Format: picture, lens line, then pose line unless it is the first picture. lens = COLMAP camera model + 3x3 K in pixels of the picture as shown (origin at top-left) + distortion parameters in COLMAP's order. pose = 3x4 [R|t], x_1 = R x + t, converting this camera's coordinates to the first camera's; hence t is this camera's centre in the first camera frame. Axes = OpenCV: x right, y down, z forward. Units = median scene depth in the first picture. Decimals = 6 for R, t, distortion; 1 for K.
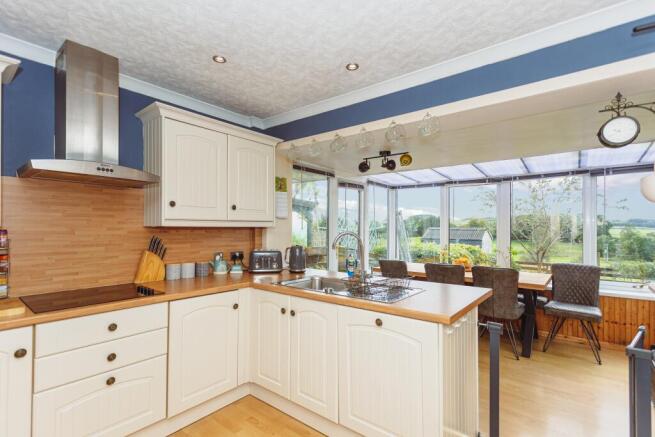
lens RADIAL K [[306.7, 0, 327.5], [0, 306.7, 218.5], [0, 0, 1]] dist [0.015251, 0.000058]
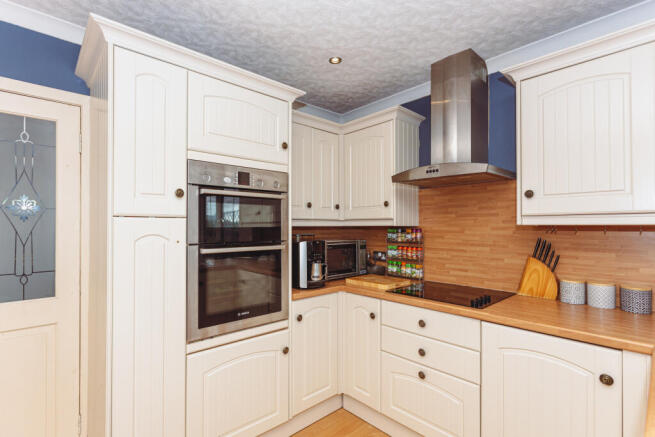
lens RADIAL K [[321.6, 0, 327.5], [0, 321.6, 218.5], [0, 0, 1]] dist [0.000244, 0.000354]
pose [[-0.139346, -0.030568, -0.989772, 0.321387], [0.030077, 0.998932, -0.035086, 0.023065], [0.989787, -0.034659, -0.138277, 0.648697]]
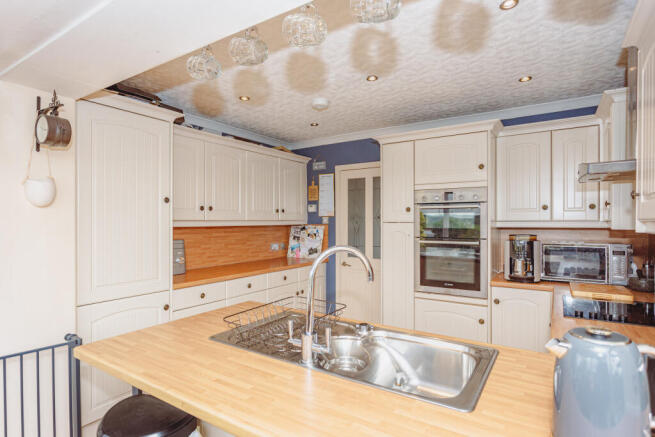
lens RADIAL K [[357.2, 0, 327.5], [0, 357.2, 218.5], [0, 0, 1]] dist [-0.032086, -0.000126]
pose [[-0.995165, -0.007751, -0.097908, 0.137788], [-0.004083, 0.999284, -0.037603, 0.026477], [0.098130, -0.037022, -0.994485, 1.658332]]
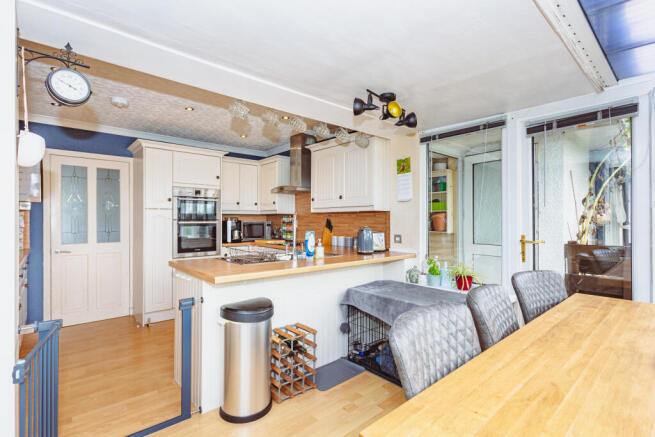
lens RADIAL K [[321.6, 0, 327.5], [0, 321.6, 218.5], [0, 0, 1]] dist [0.000244, 0.000354]
pose [[-0.160773, -0.010952, -0.986931, 1.332651], [0.028433, 0.999472, -0.015723, 0.094270], [0.986582, -0.030590, -0.160377, 1.410370]]
